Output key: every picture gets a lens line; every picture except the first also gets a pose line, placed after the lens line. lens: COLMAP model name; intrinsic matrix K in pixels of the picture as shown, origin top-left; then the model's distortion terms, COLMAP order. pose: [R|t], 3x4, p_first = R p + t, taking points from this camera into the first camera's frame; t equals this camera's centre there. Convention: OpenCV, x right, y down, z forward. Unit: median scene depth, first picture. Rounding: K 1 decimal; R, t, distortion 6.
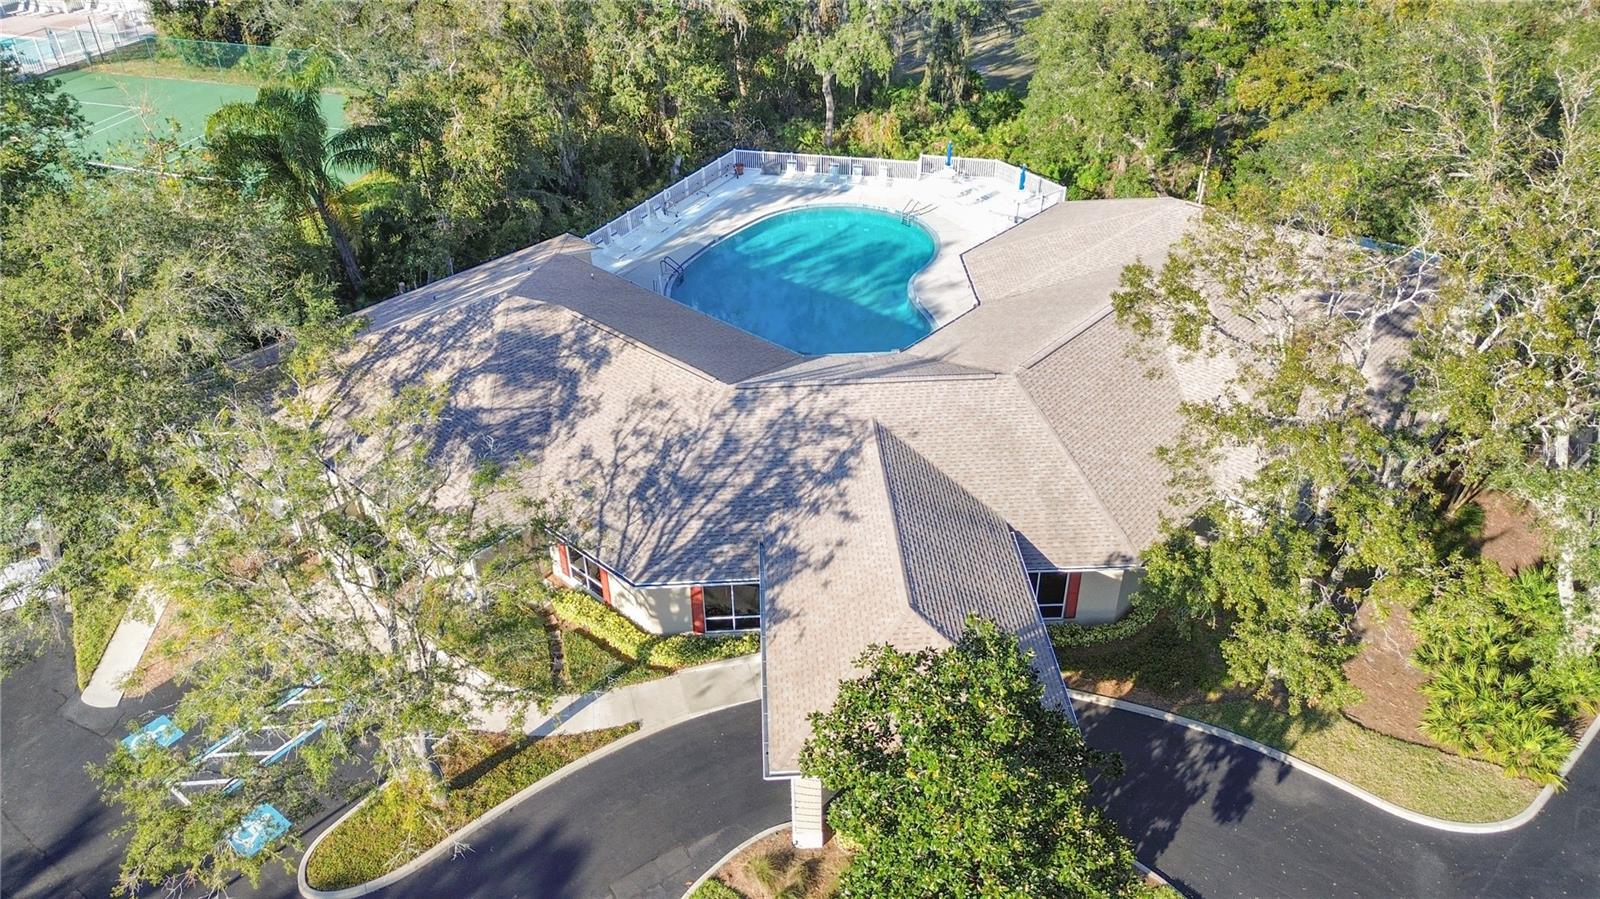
lens RADIAL K [[1217.1, 0, 800.0], [0, 1217.1, 449.5], [0, 0, 1]] dist [0.085166, -0.102294]
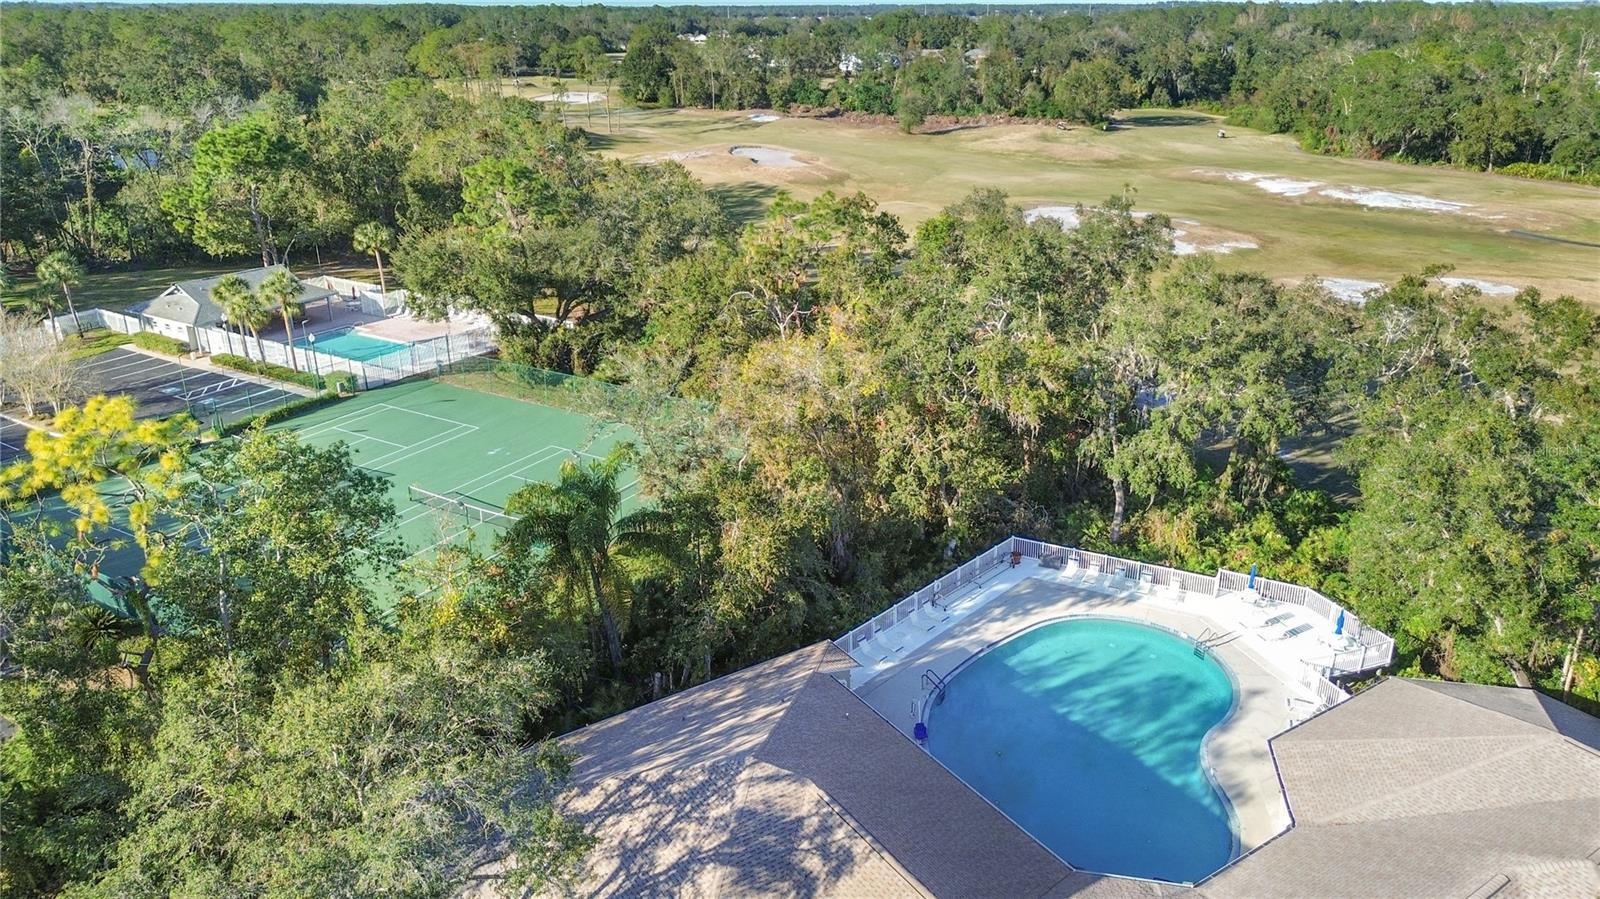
lens RADIAL K [[1217.1, 0, 800.0], [0, 1217.1, 449.5], [0, 0, 1]] dist [0.085166, -0.102294]
pose [[0.971691, 0.088393, -0.219095, -0.017610], [-0.134542, 0.969339, -0.205622, -0.130068], [0.194202, 0.229278, 0.953791, 0.053138]]
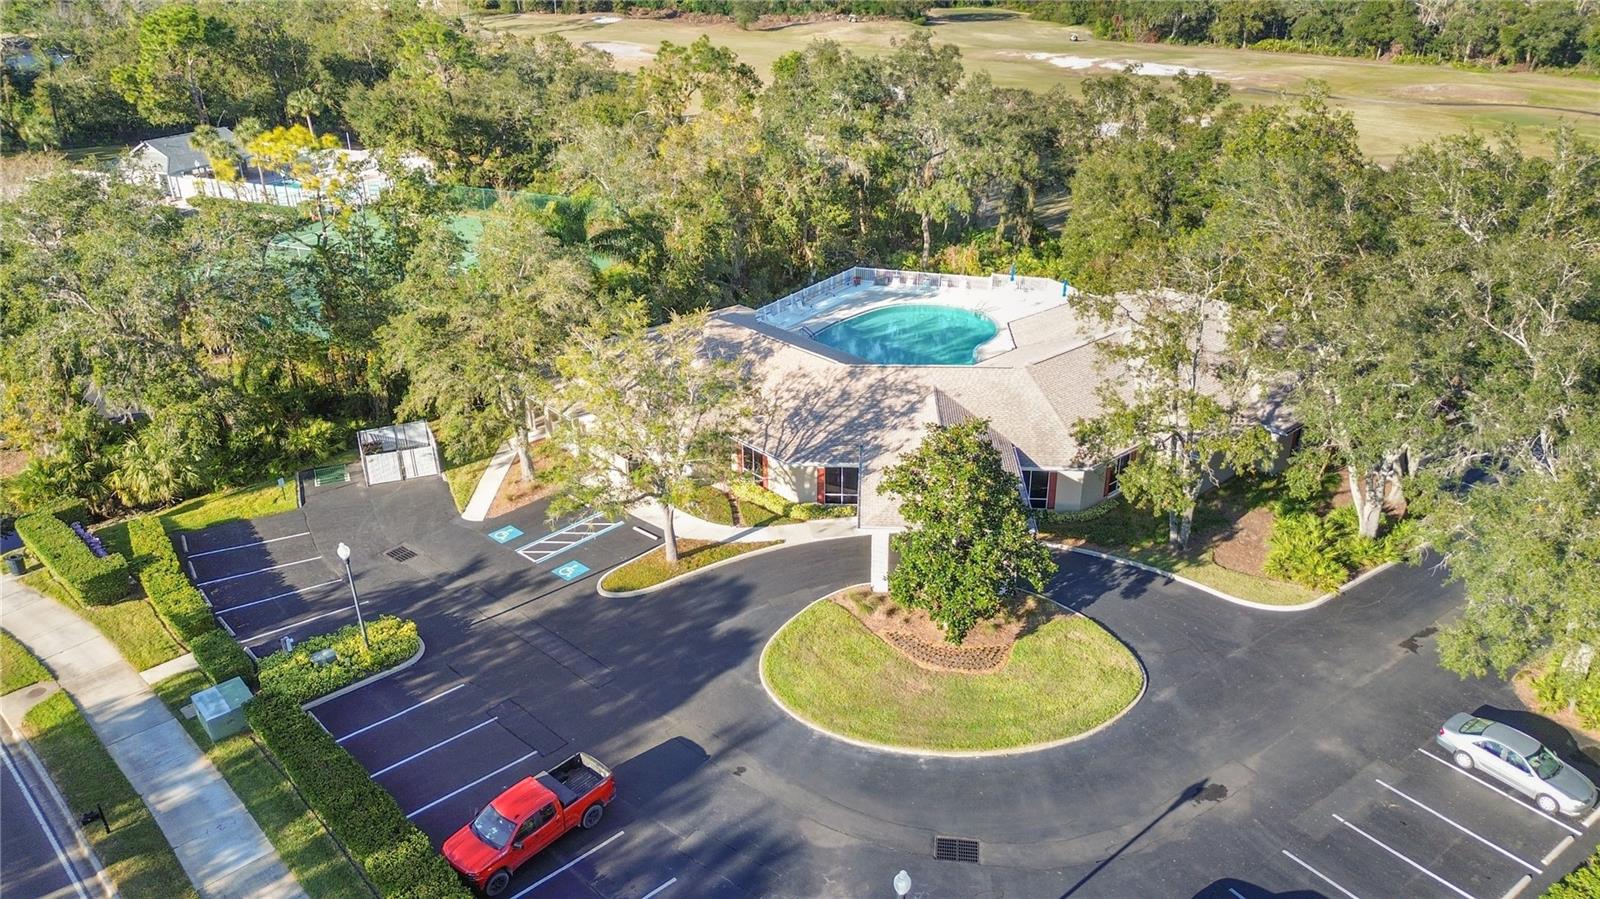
lens RADIAL K [[1152.6, 0, 778.4], [0, 1152.6, 412.0], [0, 0, 1]] dist [0.085461, -0.117579]
pose [[0.992706, 0.047171, -0.110945, 0.017741], [-0.064673, 0.985017, -0.159872, 0.178452], [0.101742, 0.165881, 0.980883, -0.352261]]
